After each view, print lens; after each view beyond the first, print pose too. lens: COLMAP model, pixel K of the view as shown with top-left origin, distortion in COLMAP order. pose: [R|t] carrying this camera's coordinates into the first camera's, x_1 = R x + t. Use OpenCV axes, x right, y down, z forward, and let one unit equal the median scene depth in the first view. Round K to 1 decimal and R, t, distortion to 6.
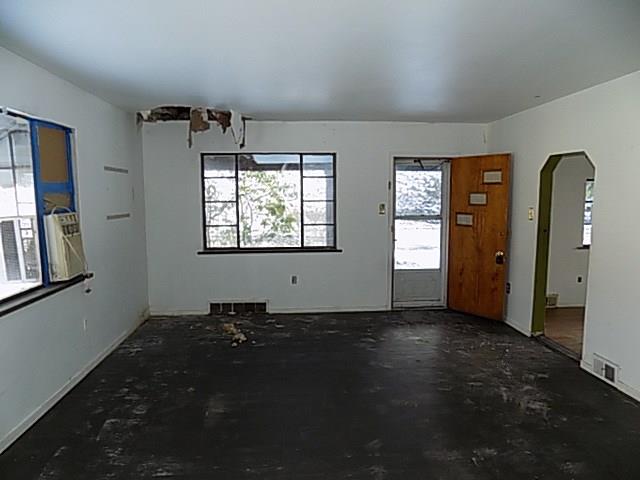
lens RADIAL K [[430.3, 0, 320.0], [0, 430.3, 240.0], [0, 0, 1]] dist [-0.053521, 0.048425]
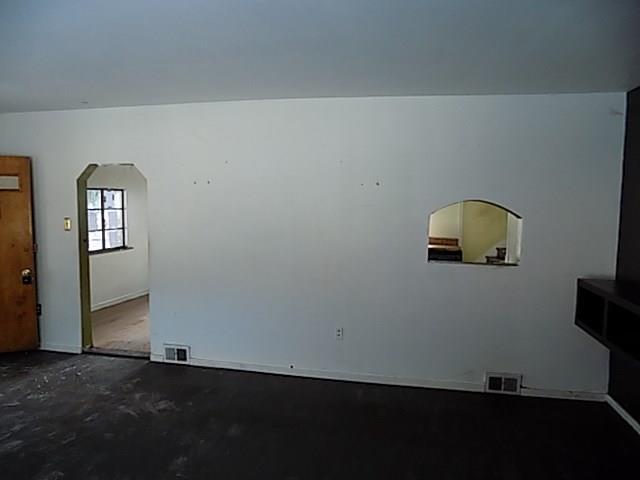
lens RADIAL K [[430.3, 0, 320.0], [0, 430.3, 240.0], [0, 0, 1]] dist [-0.053521, 0.048425]
pose [[0.281996, -0.082100, 0.955896, -0.261565], [0.094842, 0.993837, 0.057379, -0.029815], [-0.954716, 0.074478, 0.288045, 0.215609]]
